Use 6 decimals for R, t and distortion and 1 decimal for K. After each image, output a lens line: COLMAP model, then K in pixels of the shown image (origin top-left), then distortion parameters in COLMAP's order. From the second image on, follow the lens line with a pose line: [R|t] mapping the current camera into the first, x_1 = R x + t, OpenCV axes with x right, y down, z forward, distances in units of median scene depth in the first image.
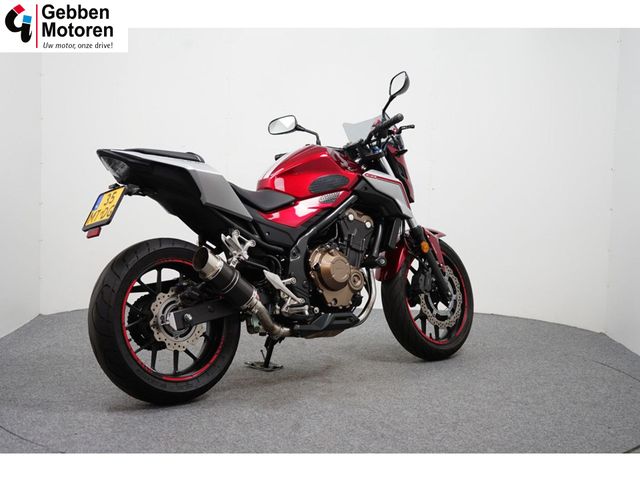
lens RADIAL K [[1000.3, 0, 320.4], [0, 1000.3, 241.2], [0, 0, 1]] dist [0.032173, 0.000000]
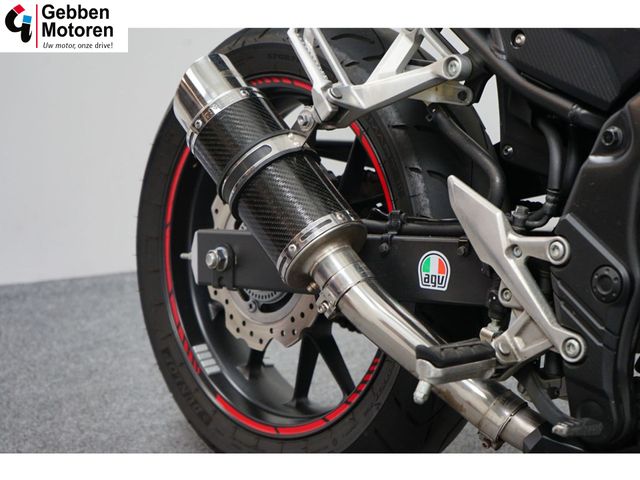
lens RADIAL K [[1300.8, 0, 319.2], [0, 1300.8, 237.3], [0, 0, 1]] dist [-0.135404, 0.000000]
pose [[0.081340, 0.292497, -0.952801, 0.258449], [0.002018, 0.955918, 0.293627, -0.053524], [0.996684, -0.025806, 0.077165, 0.933670]]
